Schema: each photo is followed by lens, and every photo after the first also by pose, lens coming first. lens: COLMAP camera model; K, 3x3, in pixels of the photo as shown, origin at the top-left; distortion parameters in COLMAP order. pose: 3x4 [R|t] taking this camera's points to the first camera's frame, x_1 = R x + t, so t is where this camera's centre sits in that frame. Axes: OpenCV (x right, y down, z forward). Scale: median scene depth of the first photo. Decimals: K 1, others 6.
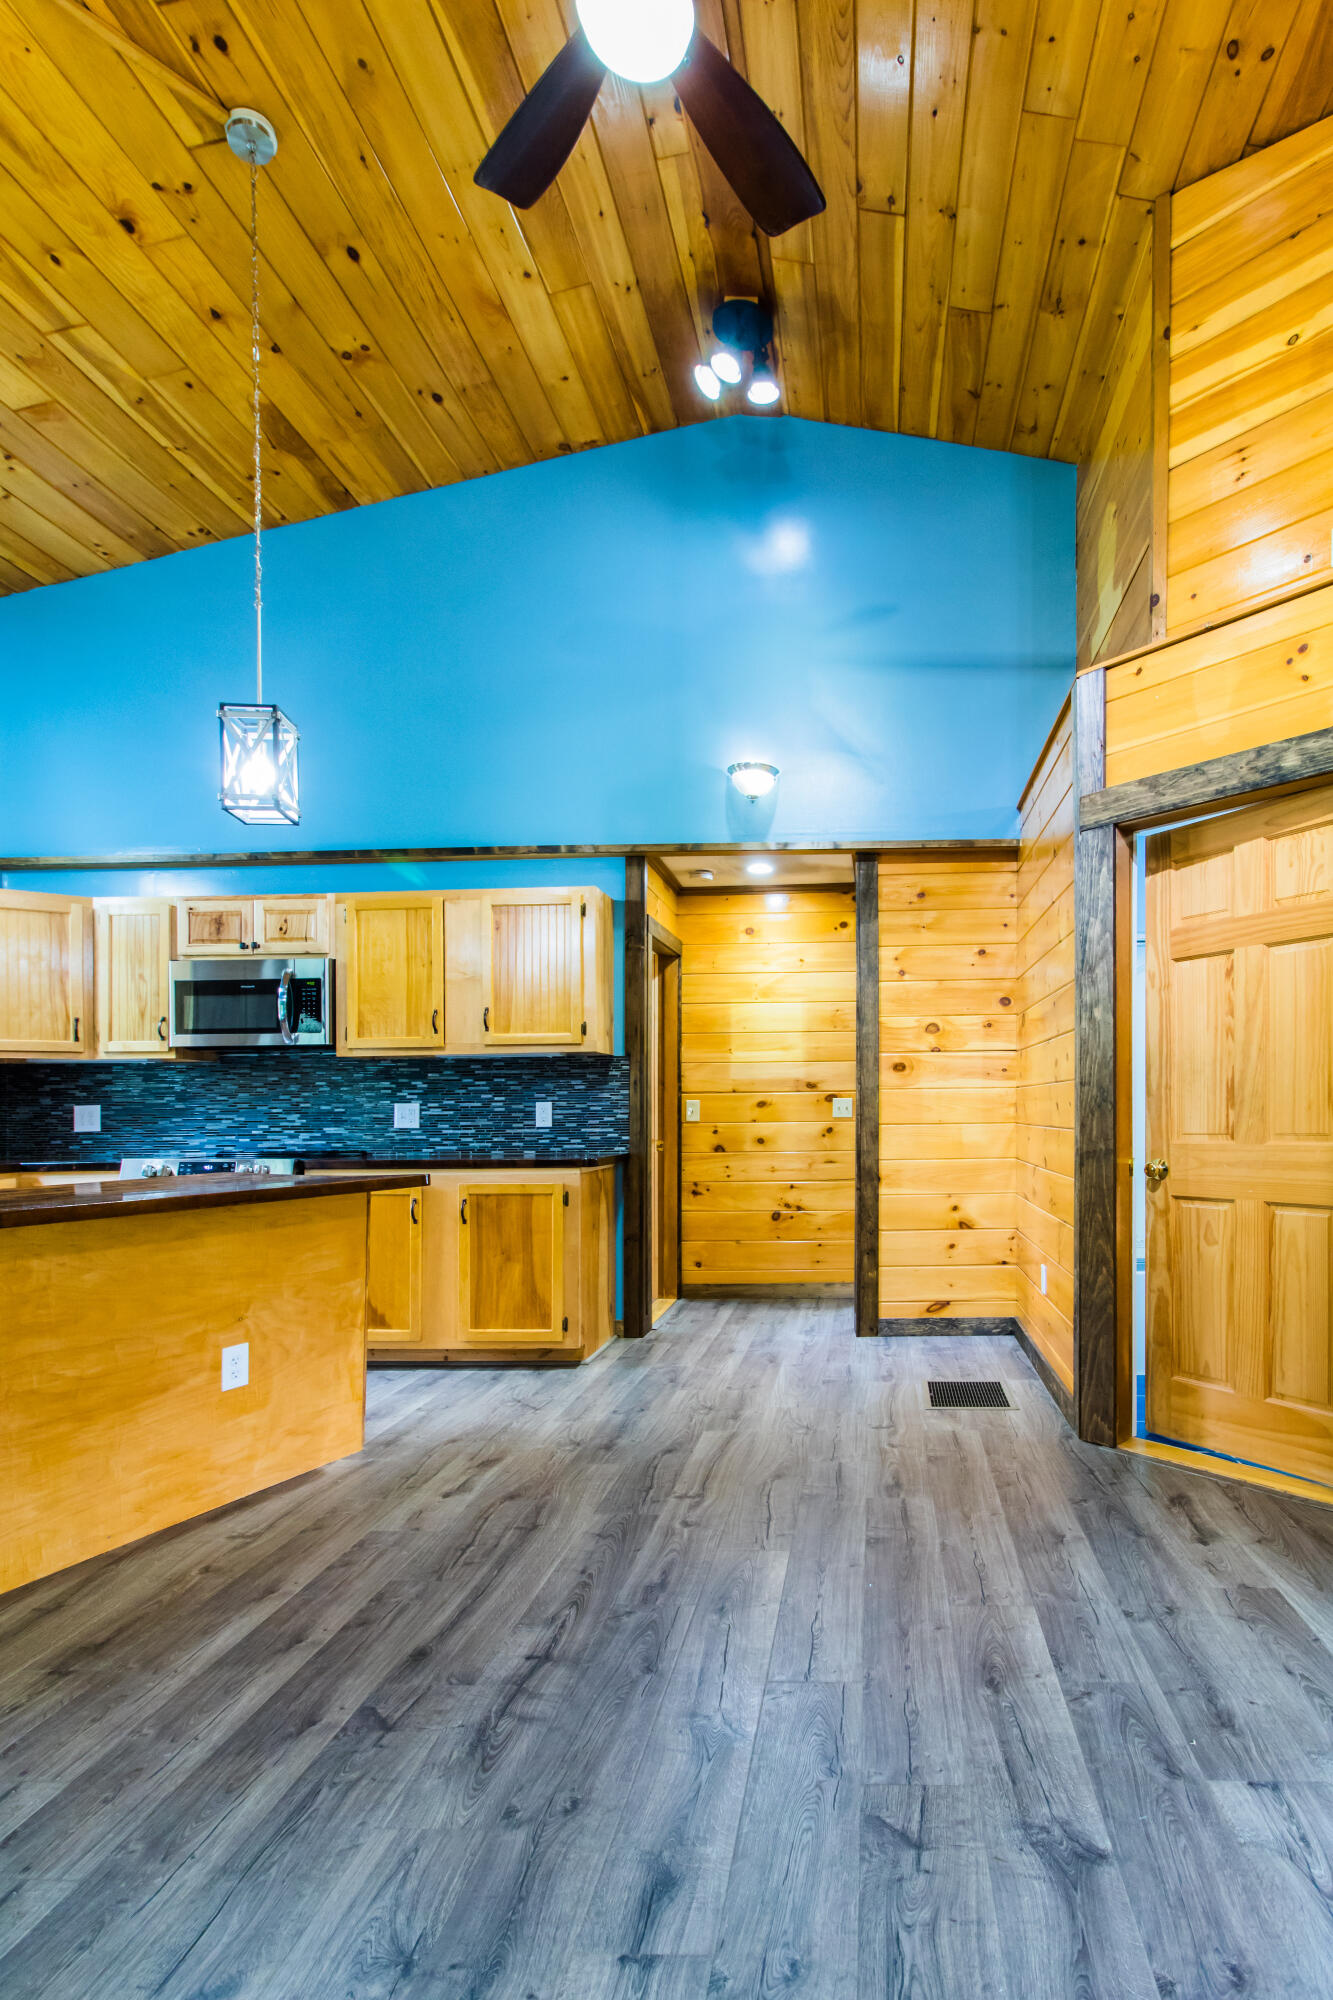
lens RADIAL K [[981.2, 0, 840.3], [0, 981.2, 1103.5], [0, 0, 1]] dist [0.000979, 0.000627]
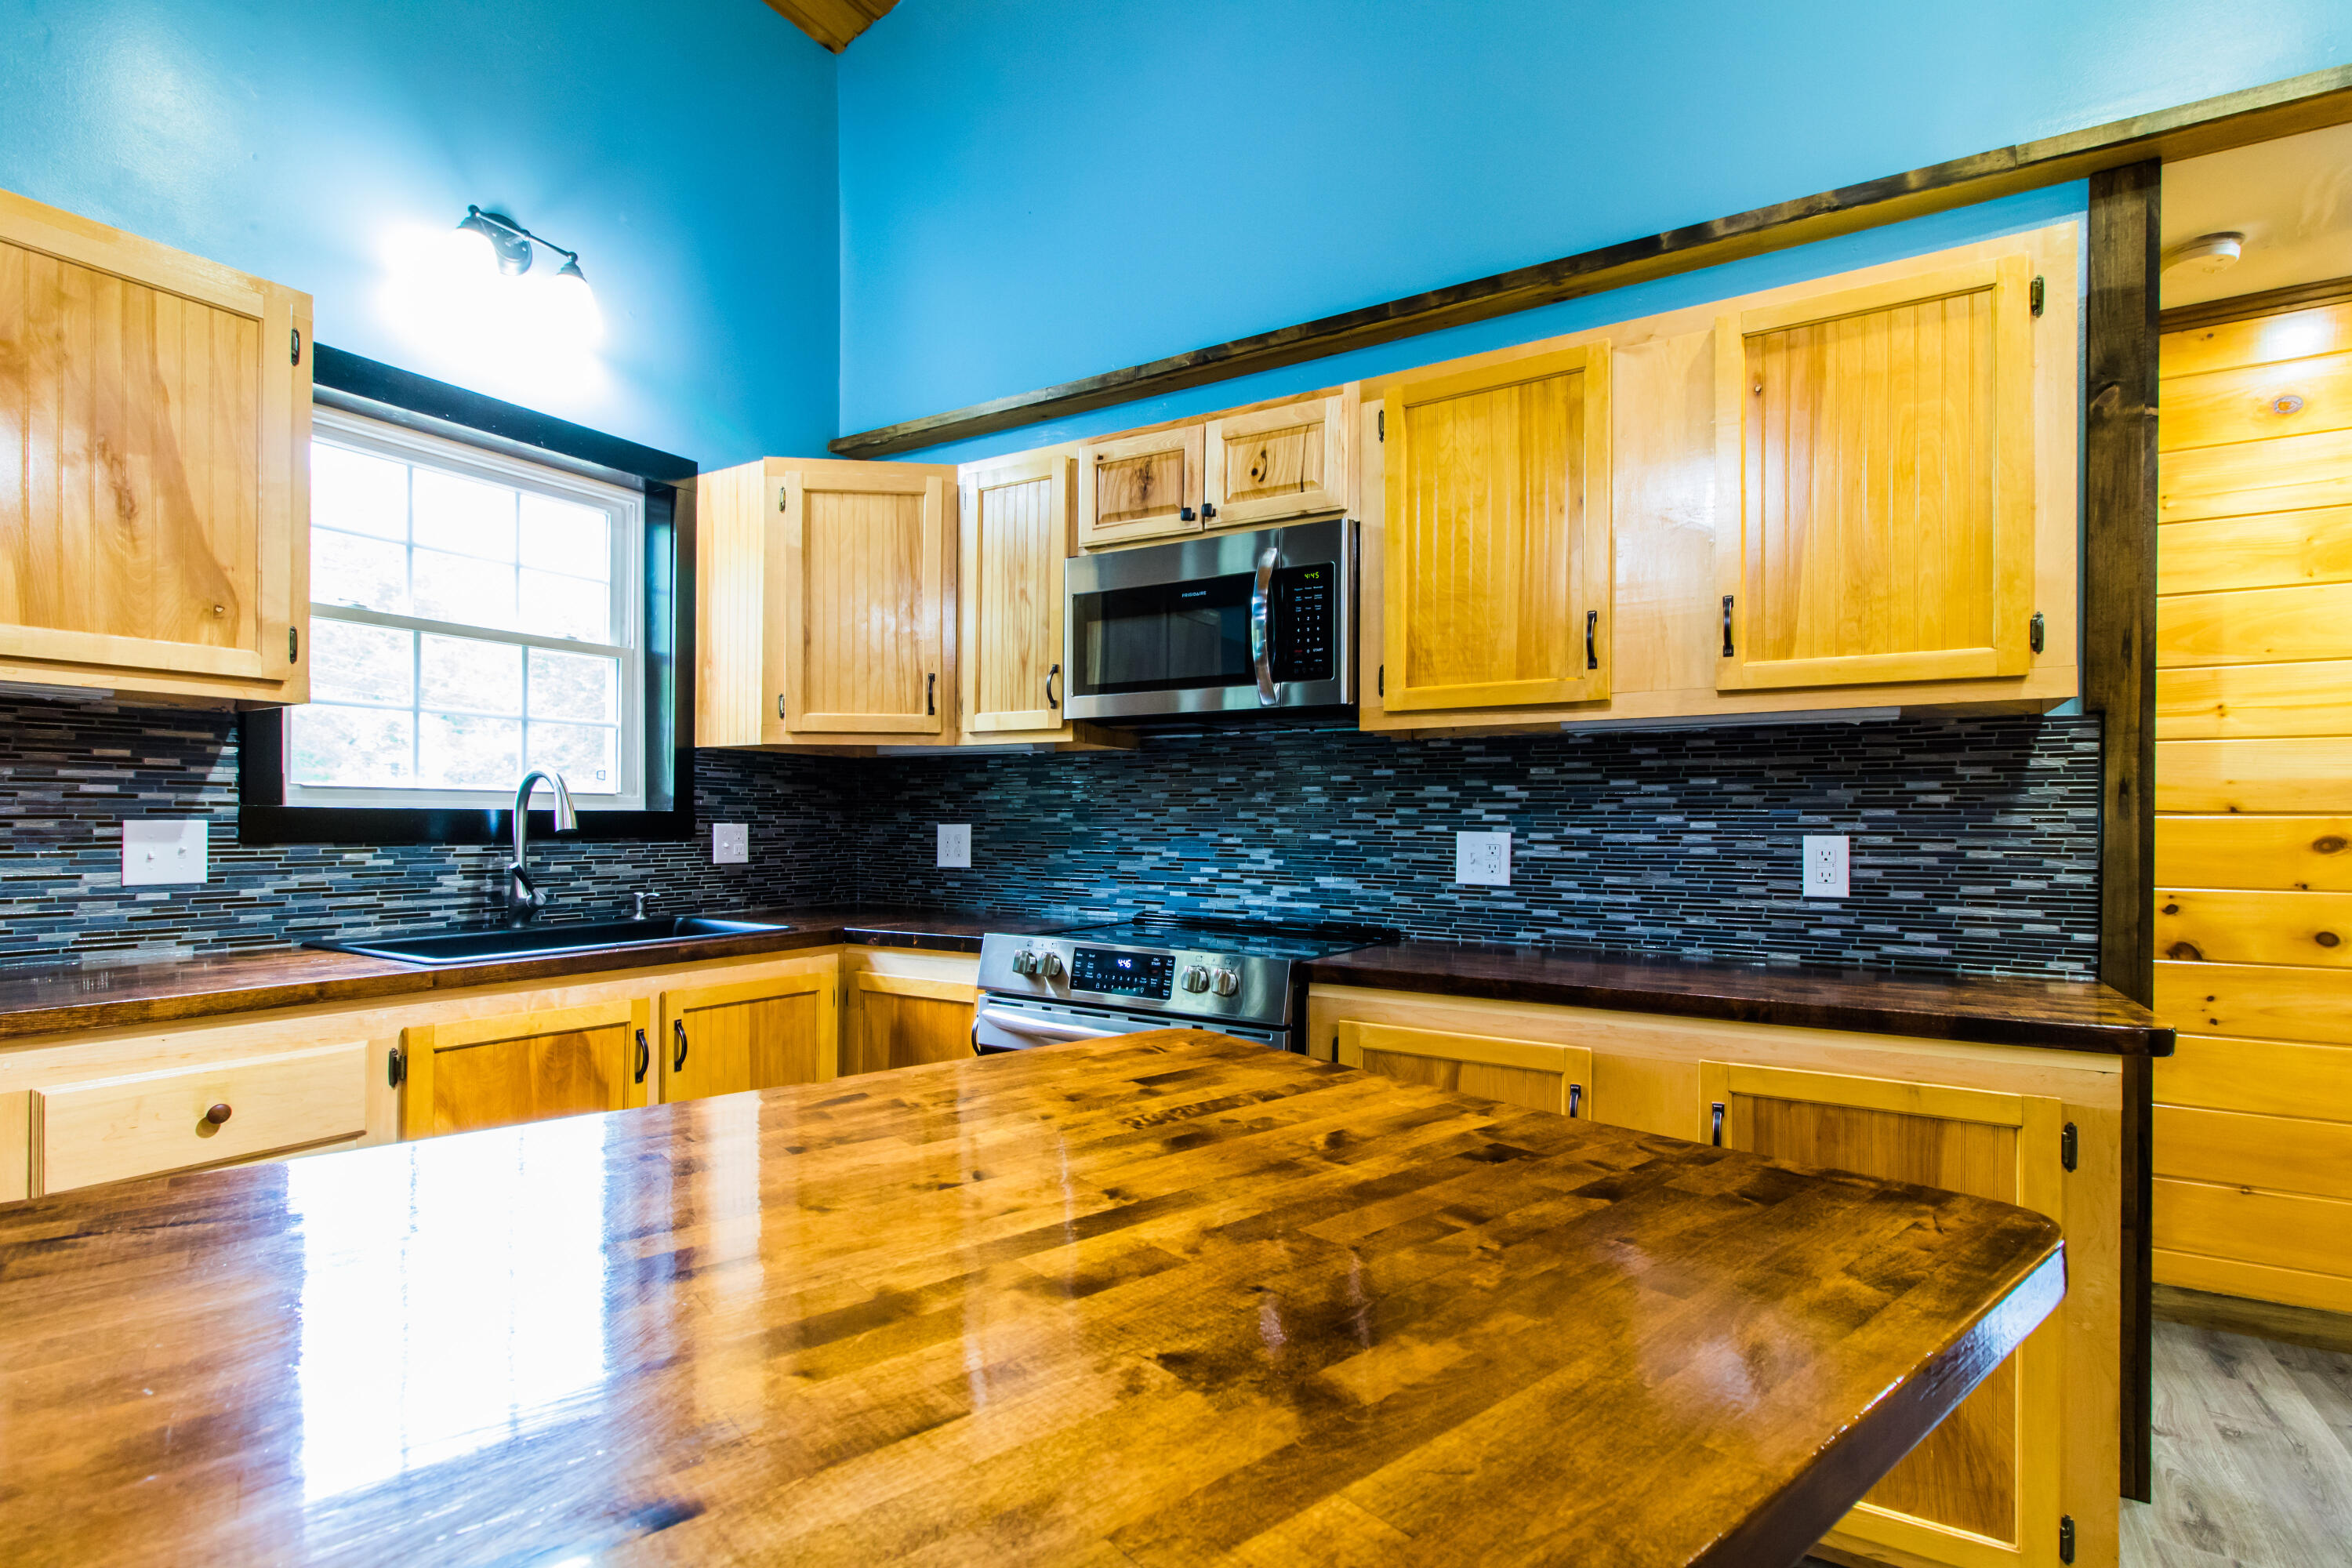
lens RADIAL K [[1121.0, 0, 1187.0], [0, 1121.0, 795.9], [0, 0, 1]] dist [0.003688, 0.000328]
pose [[0.874920, 0.004198, -0.484249, -0.328267], [-0.012532, 0.999824, -0.013974, -0.008482], [0.484105, 0.018294, 0.874819, 0.498291]]
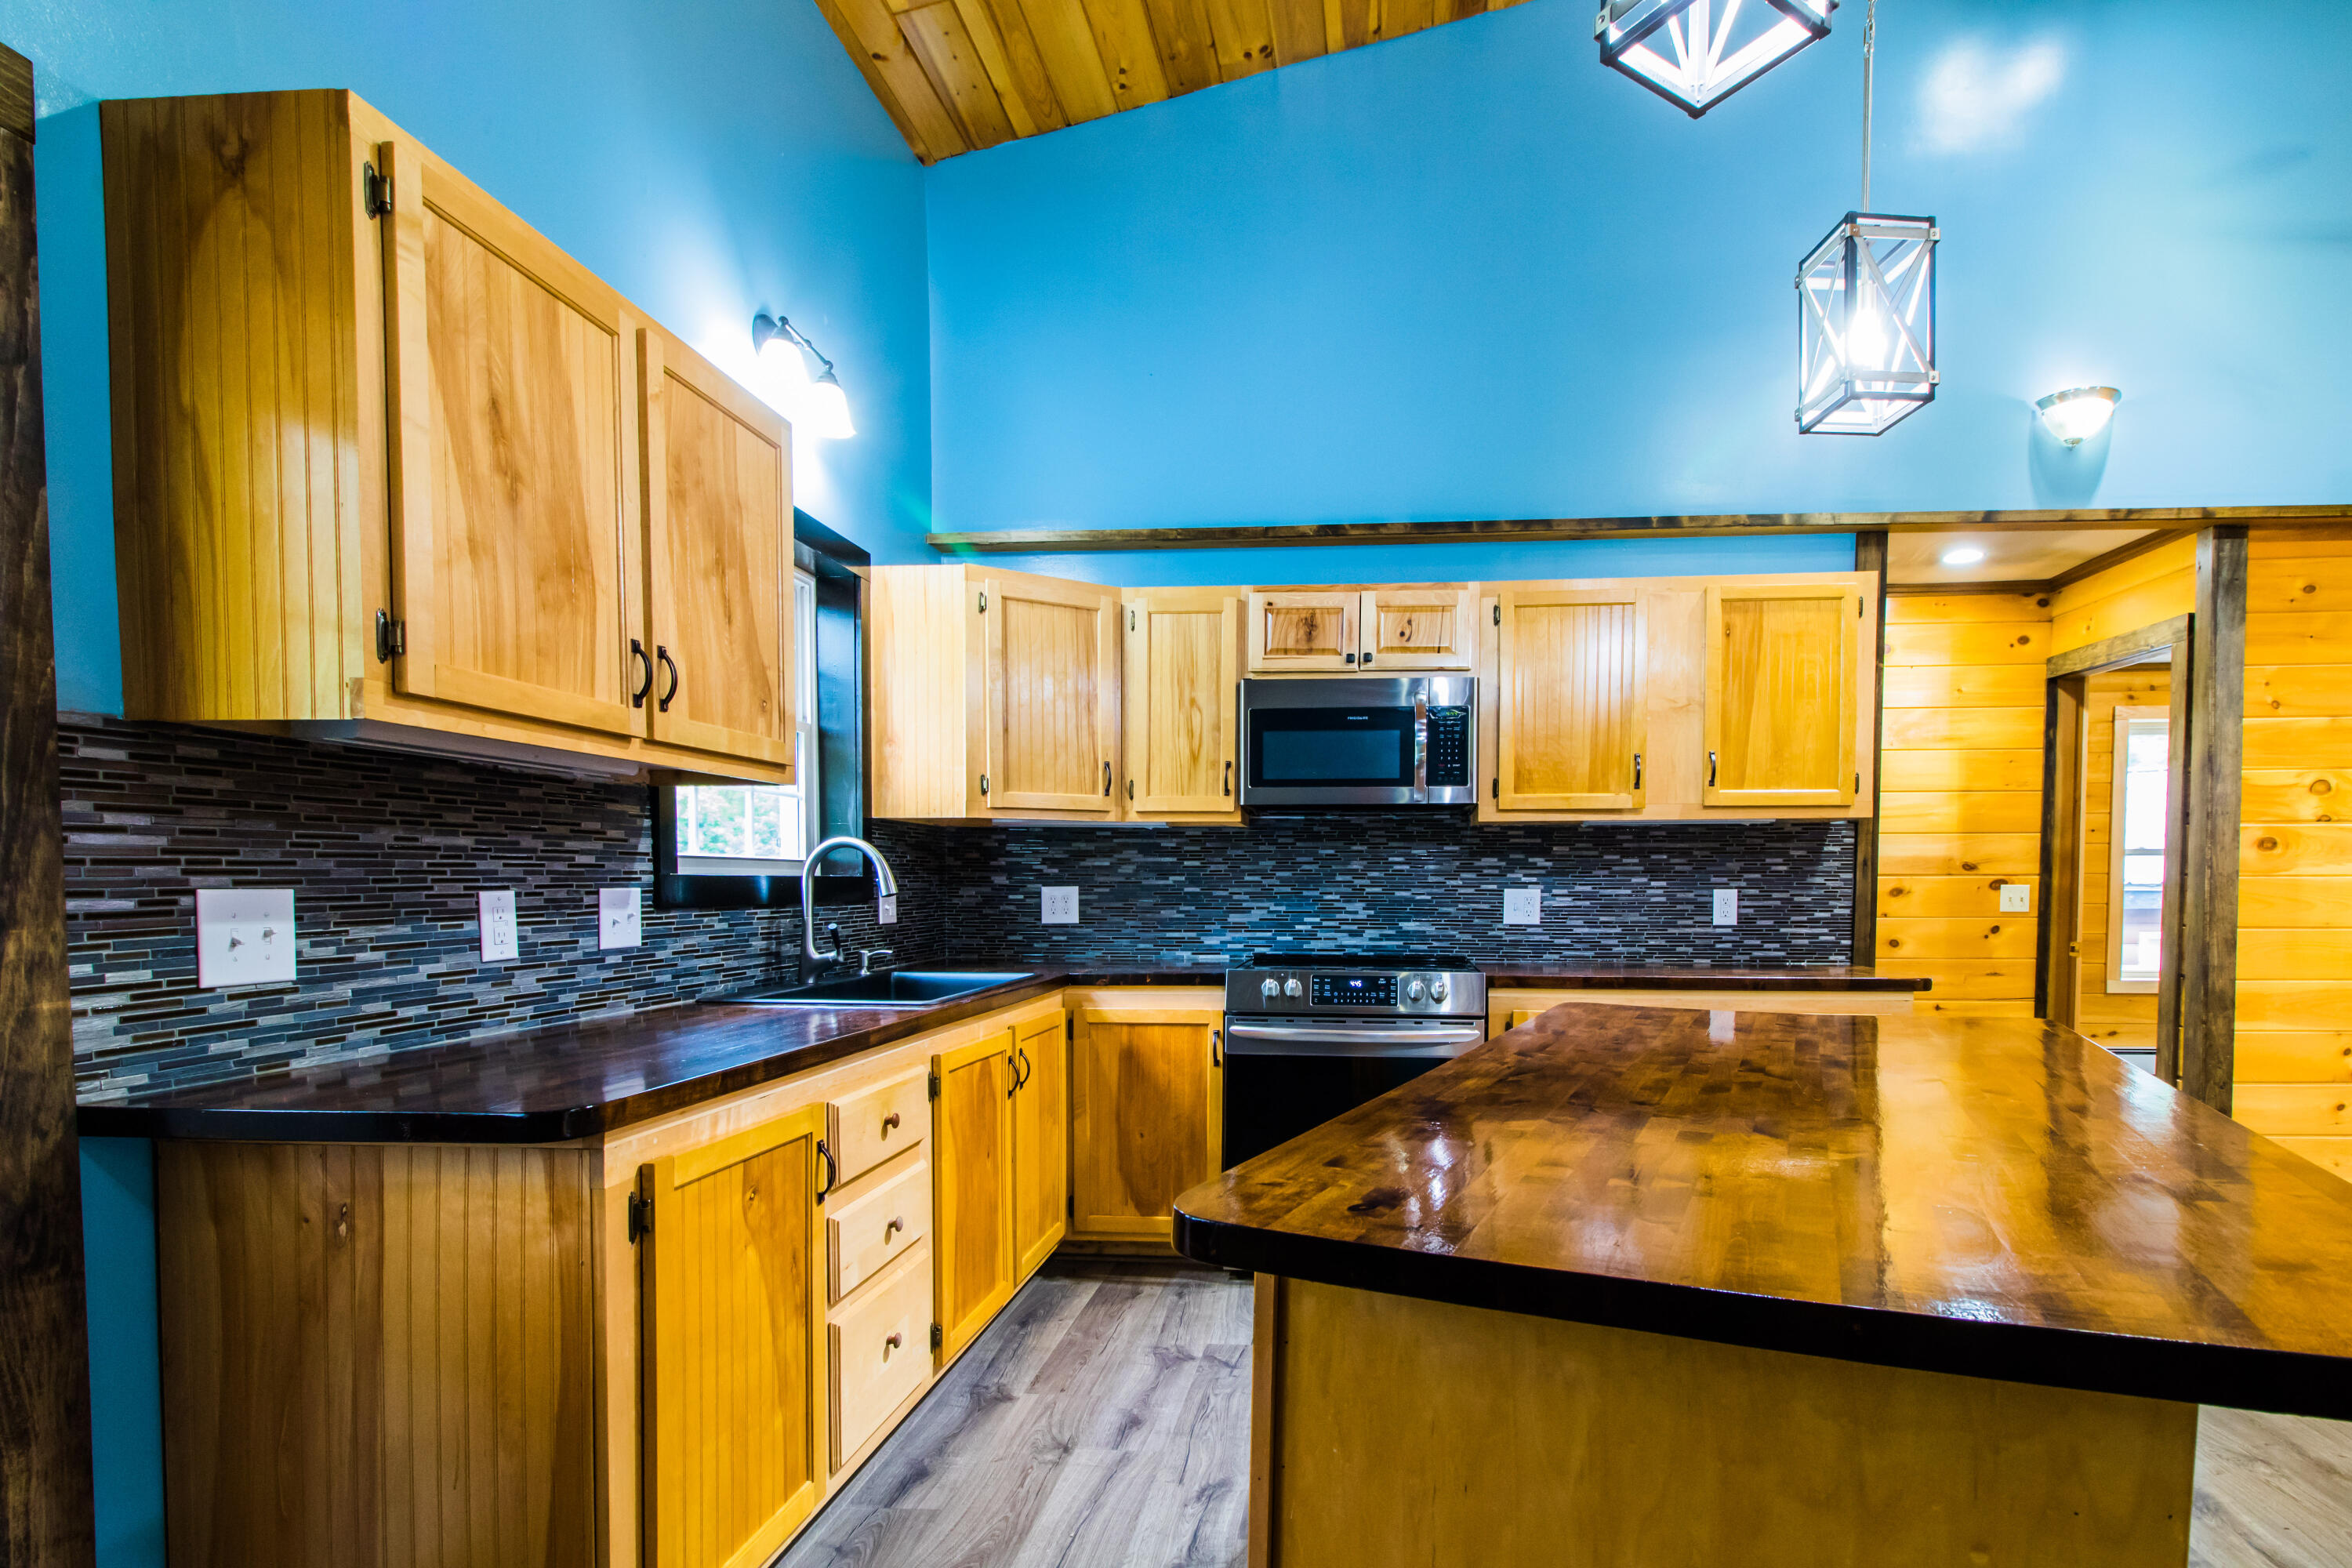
lens RADIAL K [[1134.4, 0, 1320.6], [0, 1134.4, 908.0], [0, 0, 1]] dist [0.001002, 0.000891]
pose [[0.999471, 0.011230, -0.030514, -0.599345], [-0.010373, 0.999552, 0.028081, -0.008270], [0.030816, -0.027750, 0.999140, 0.202049]]
